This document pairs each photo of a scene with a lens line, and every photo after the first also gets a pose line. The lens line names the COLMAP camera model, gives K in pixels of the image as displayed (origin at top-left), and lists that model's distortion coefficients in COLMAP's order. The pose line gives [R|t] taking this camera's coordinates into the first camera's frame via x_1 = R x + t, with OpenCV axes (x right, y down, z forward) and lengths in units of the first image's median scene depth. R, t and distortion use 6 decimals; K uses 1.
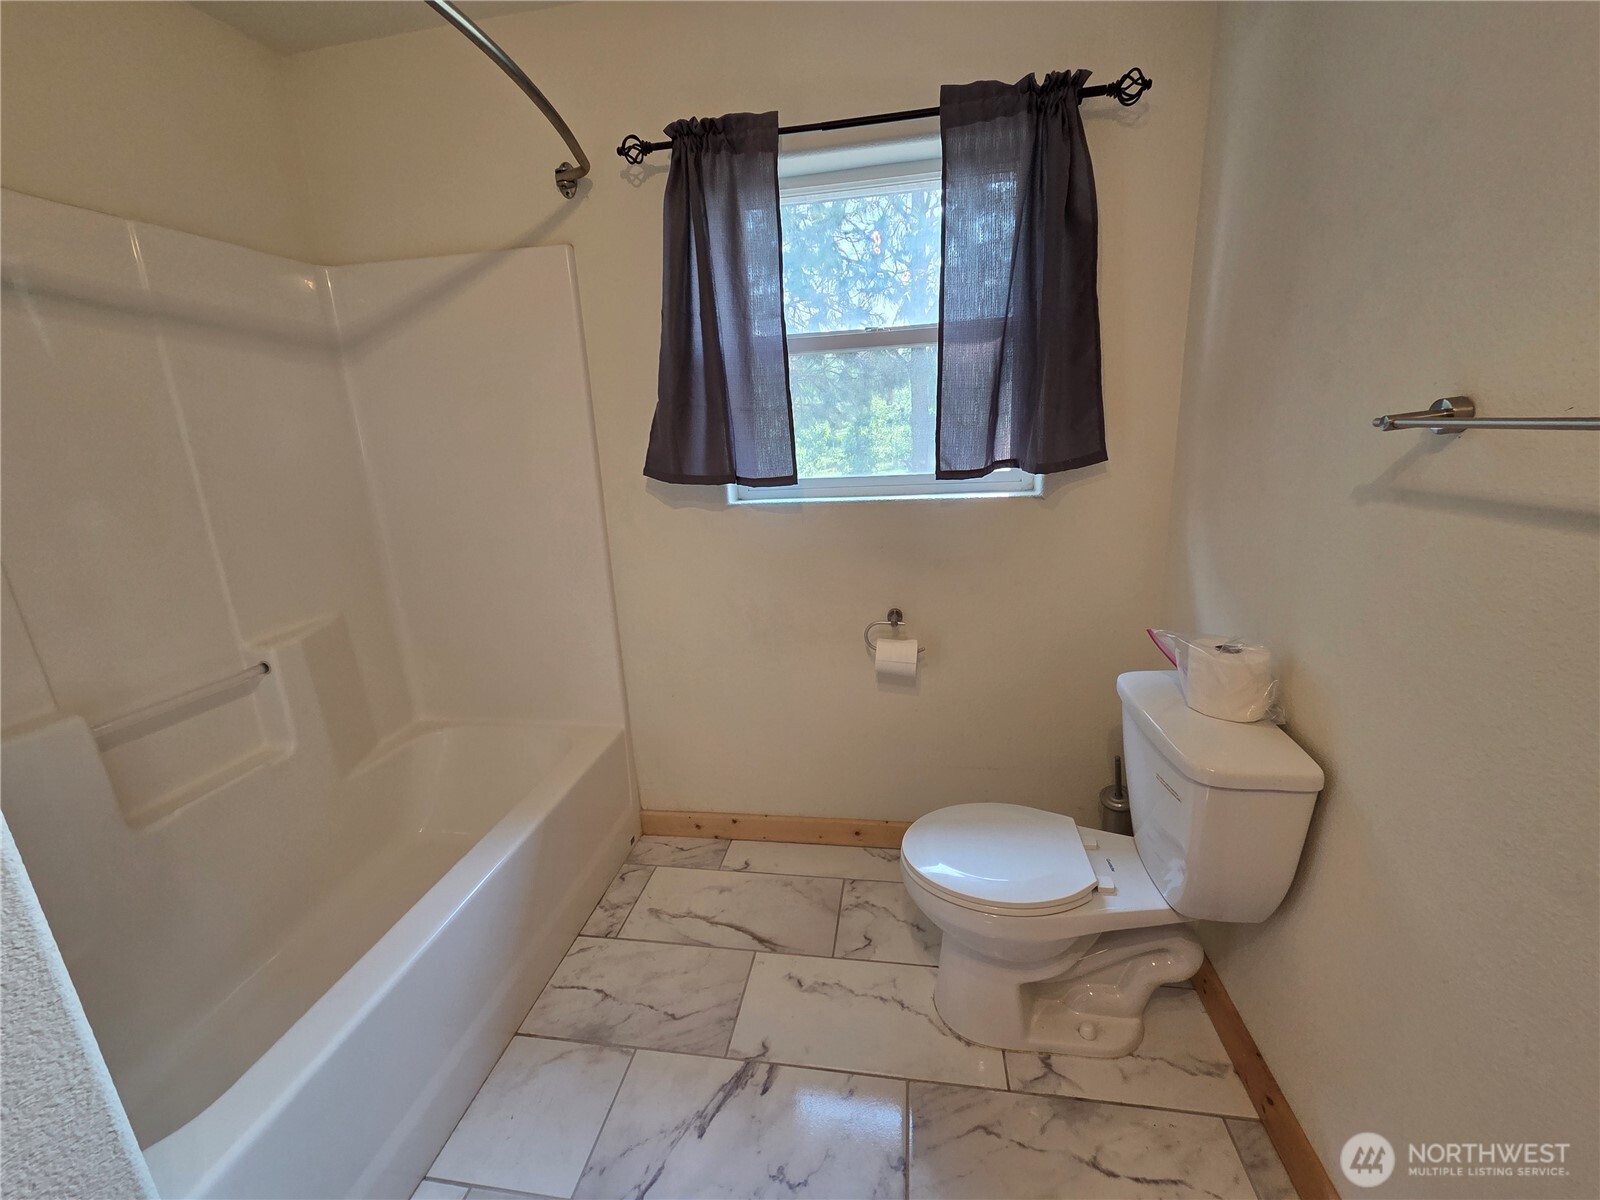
lens RADIAL K [[655.0, 0, 800.1], [0, 655.0, 597.6], [0, 0, 1]] dist [0.003391, -0.001226]
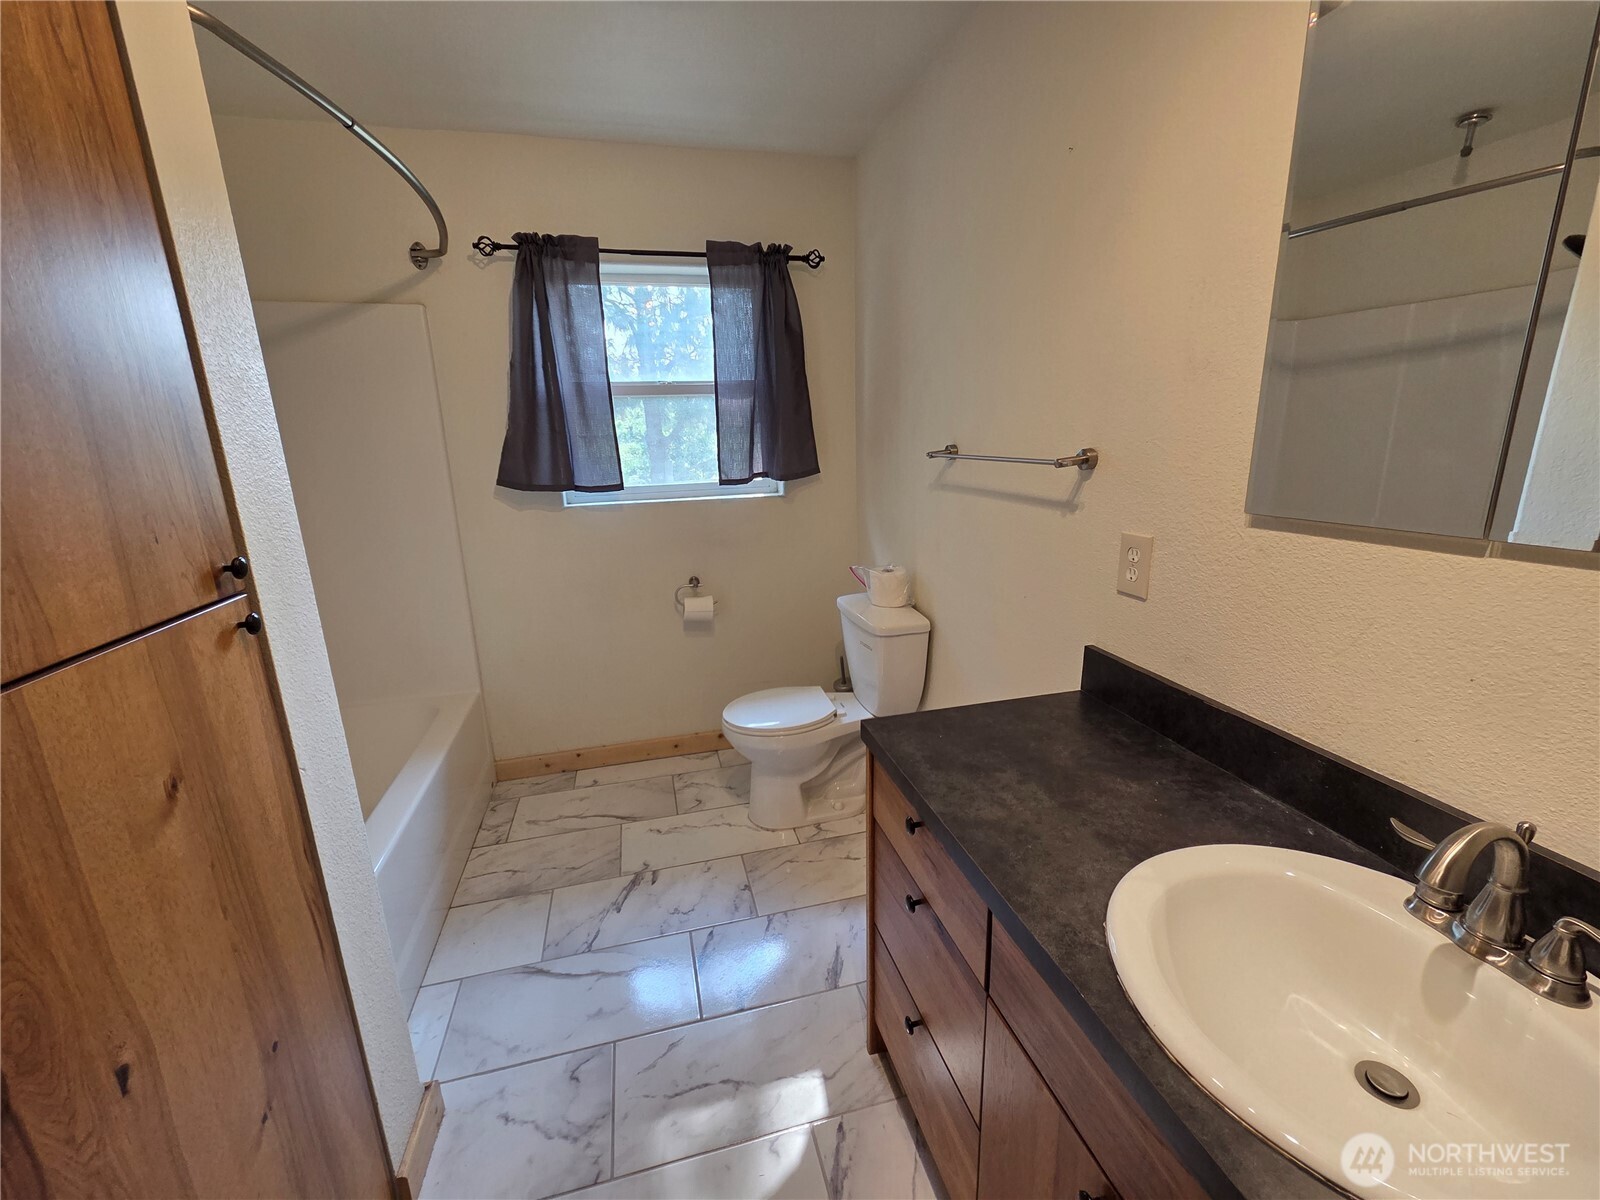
lens RADIAL K [[655.0, 0, 801.8], [0, 655.0, 598.4], [0, 0, 1]] dist [0.003391, -0.001226]
pose [[0.916481, -0.077270, 0.392546, -0.247198], [0.085632, 0.996320, -0.003808, 0.109197], [-0.390807, 0.037105, 0.919724, -0.490222]]
